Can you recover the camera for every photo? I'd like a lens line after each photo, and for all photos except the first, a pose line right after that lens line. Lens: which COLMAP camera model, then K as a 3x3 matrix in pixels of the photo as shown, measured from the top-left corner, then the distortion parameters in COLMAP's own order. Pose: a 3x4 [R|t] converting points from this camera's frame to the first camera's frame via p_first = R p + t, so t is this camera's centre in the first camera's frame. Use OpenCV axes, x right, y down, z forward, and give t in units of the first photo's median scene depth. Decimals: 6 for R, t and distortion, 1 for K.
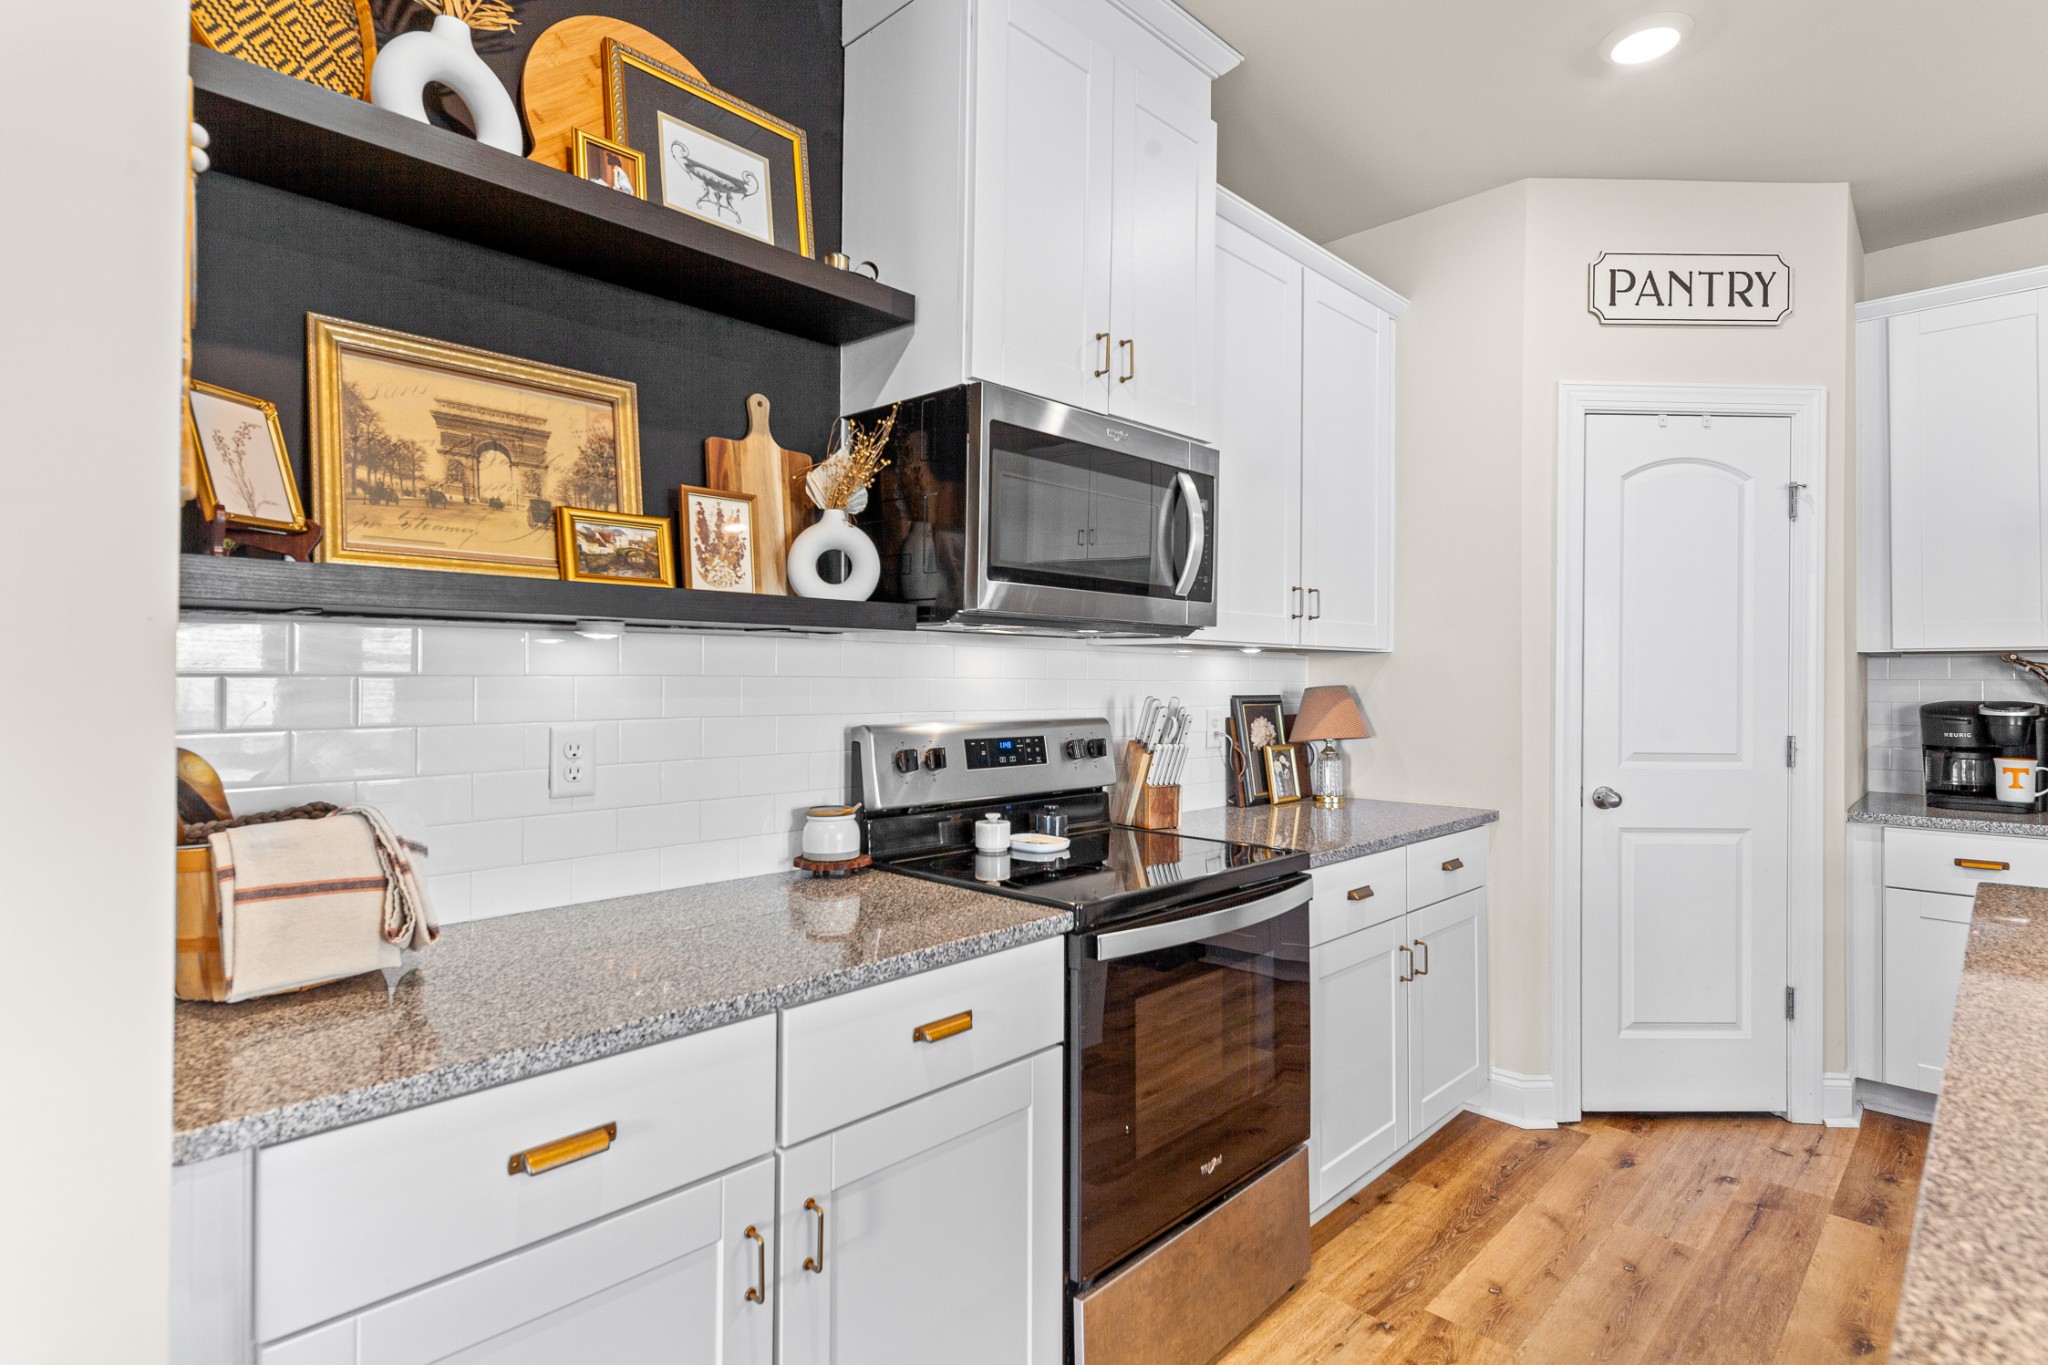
lens RADIAL K [[999.0, 0, 1009.1], [0, 999.0, 673.0], [0, 0, 1]] dist [0.002475, -0.005633]
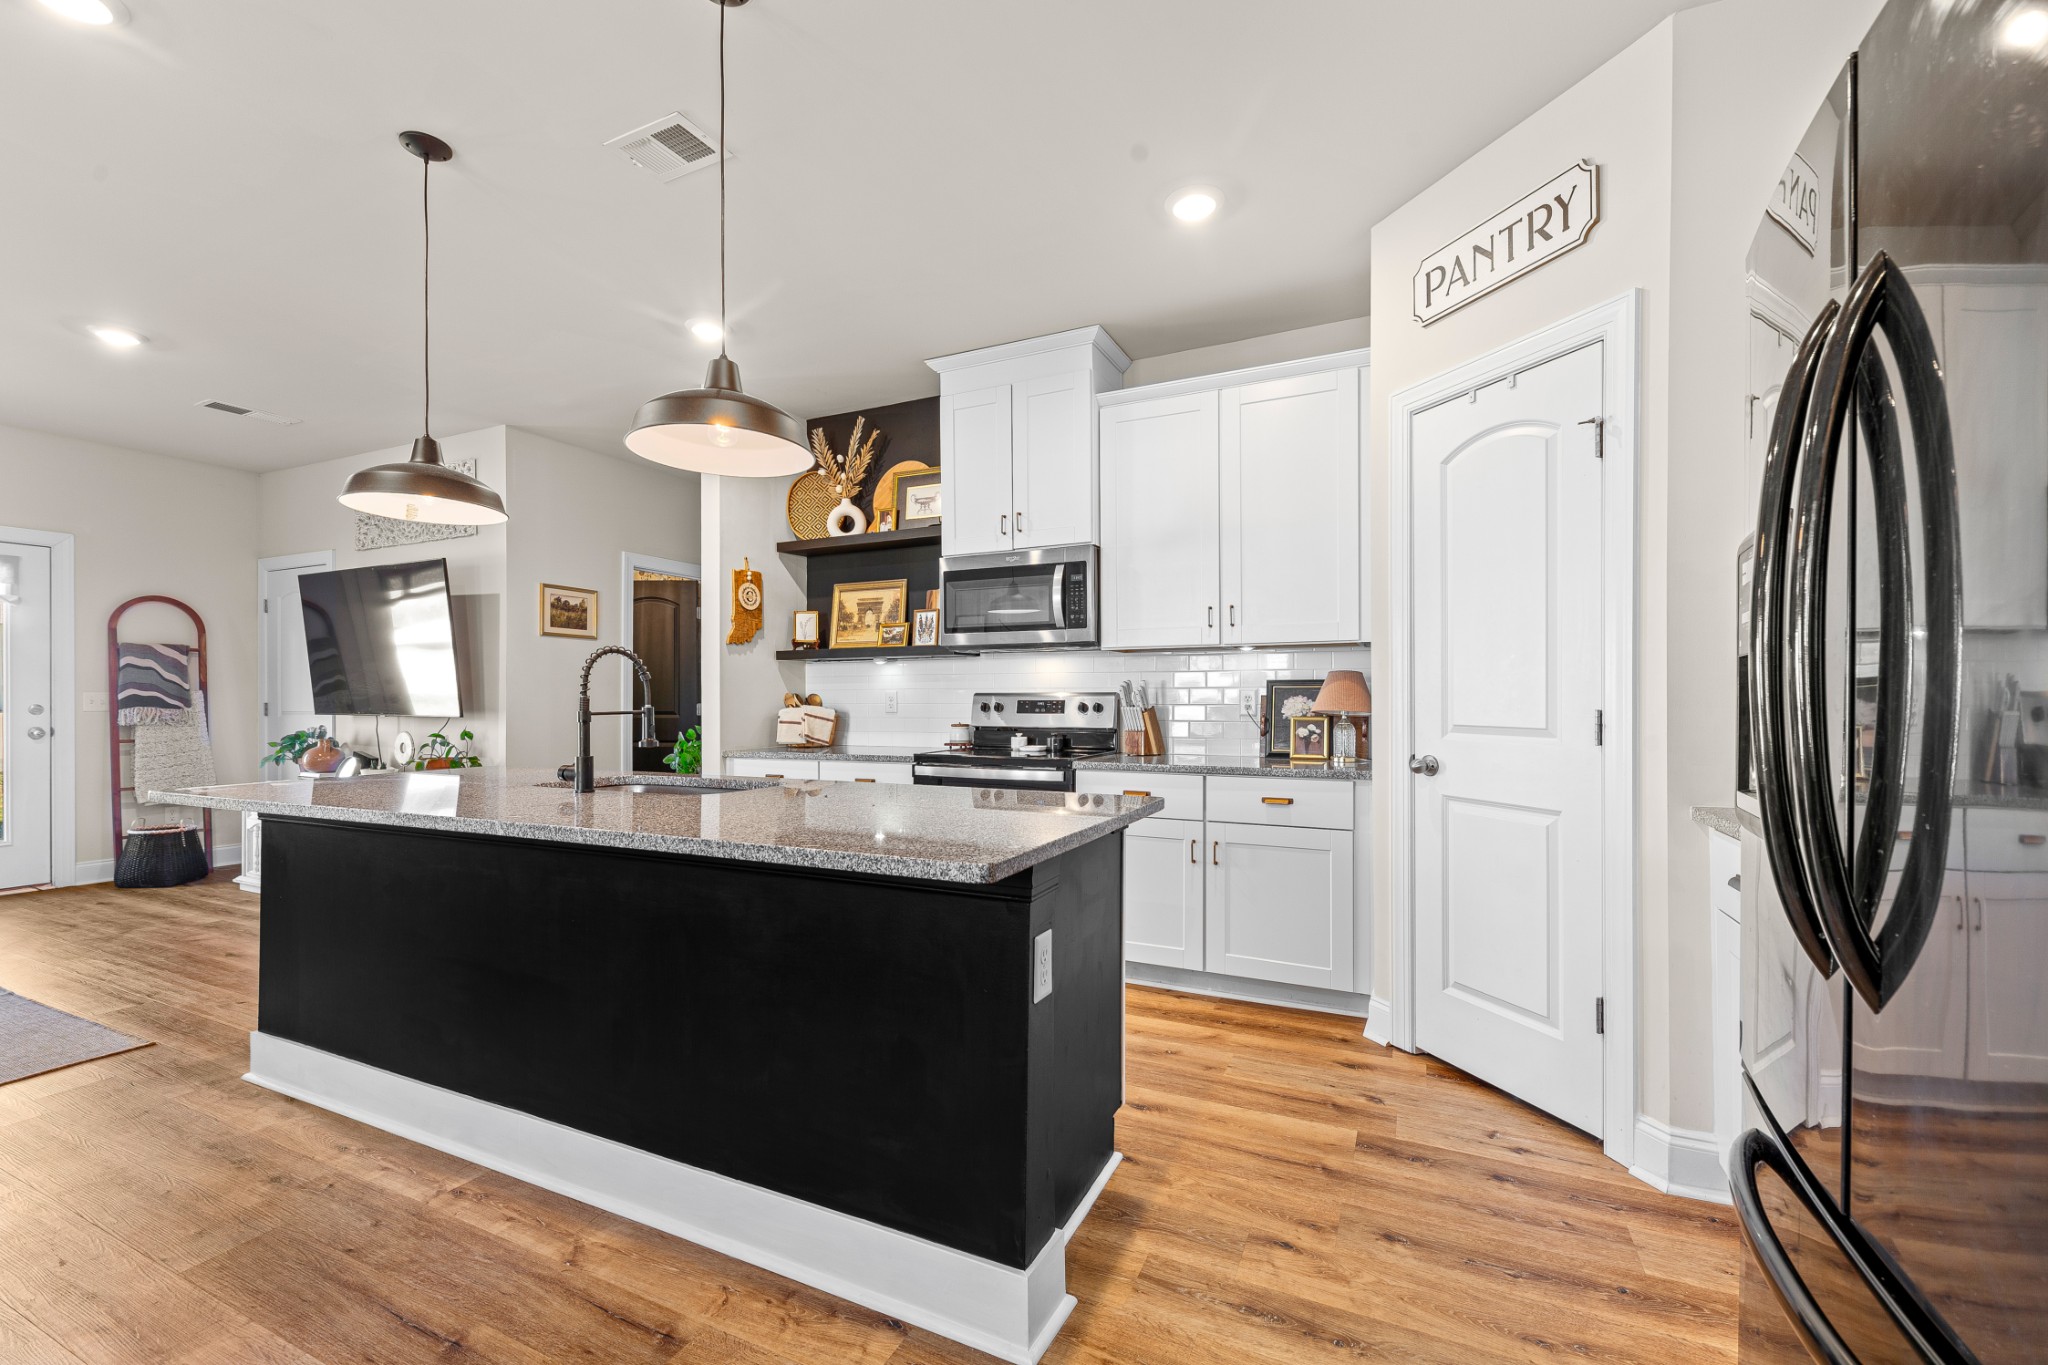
lens RADIAL K [[846.6, 0, 1010.7], [0, 846.6, 700.4], [0, 0, 1]] dist [0.013134, -0.000708]
pose [[0.328918, -0.002464, -0.944355, 1.974782], [0.010603, 0.999943, 0.001084, 0.073769], [0.944299, -0.010370, 0.328925, 0.407009]]
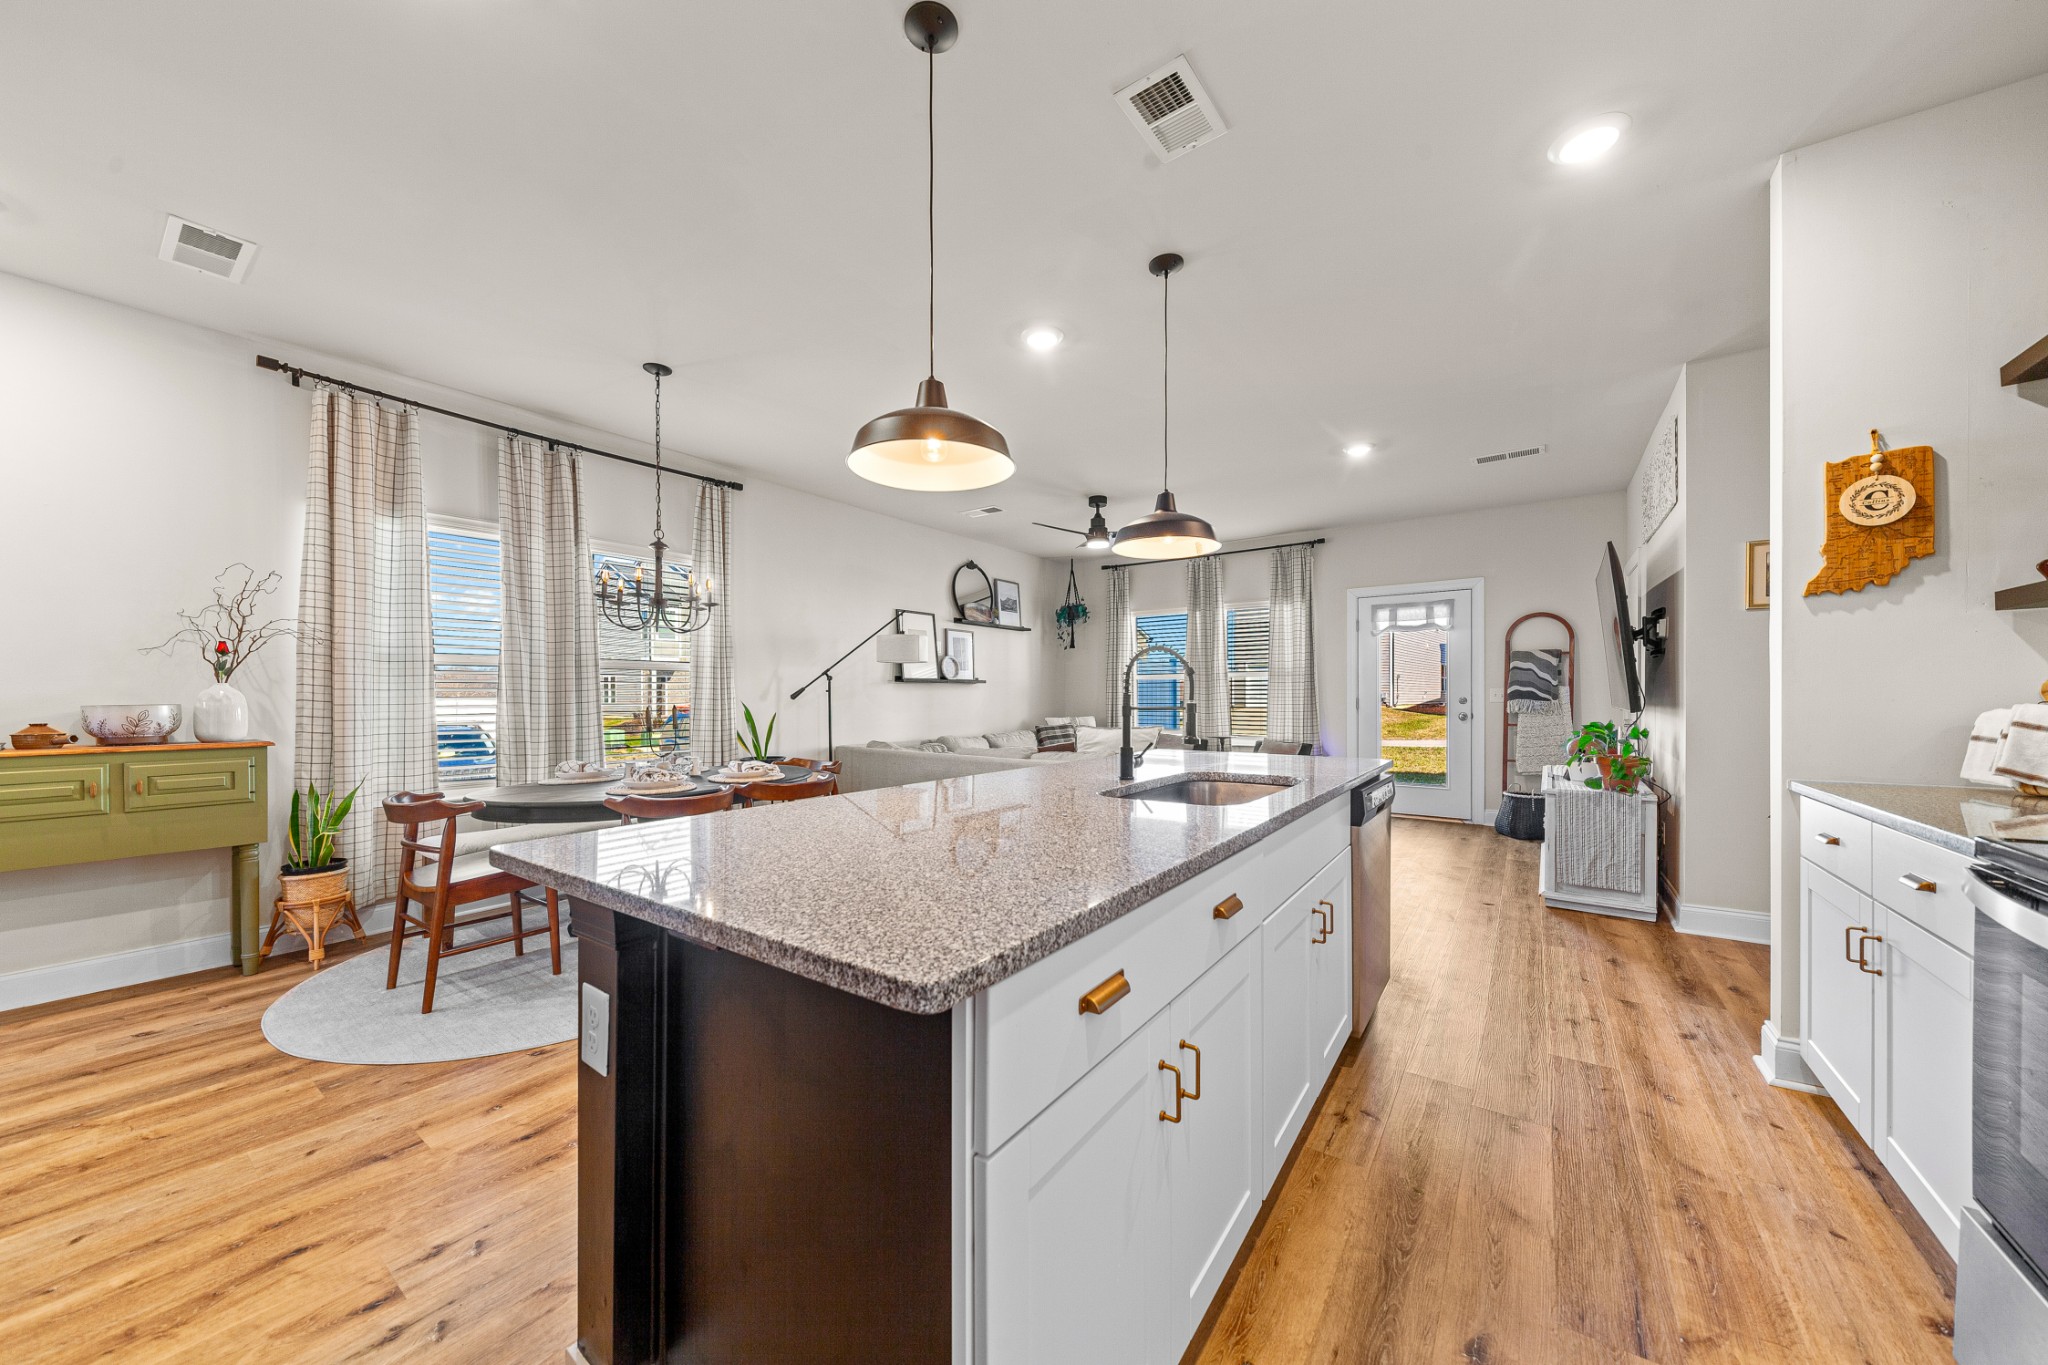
lens RADIAL K [[714.5, 0, 1028.8], [0, 714.5, 694.0], [0, 0, 1]] dist [-0.000864, -0.000160]
pose [[-0.986601, 0.001718, -0.163145, 0.966904], [0.003921, 0.999905, -0.013178, 0.077476], [0.163107, -0.013641, -0.986514, 1.314870]]
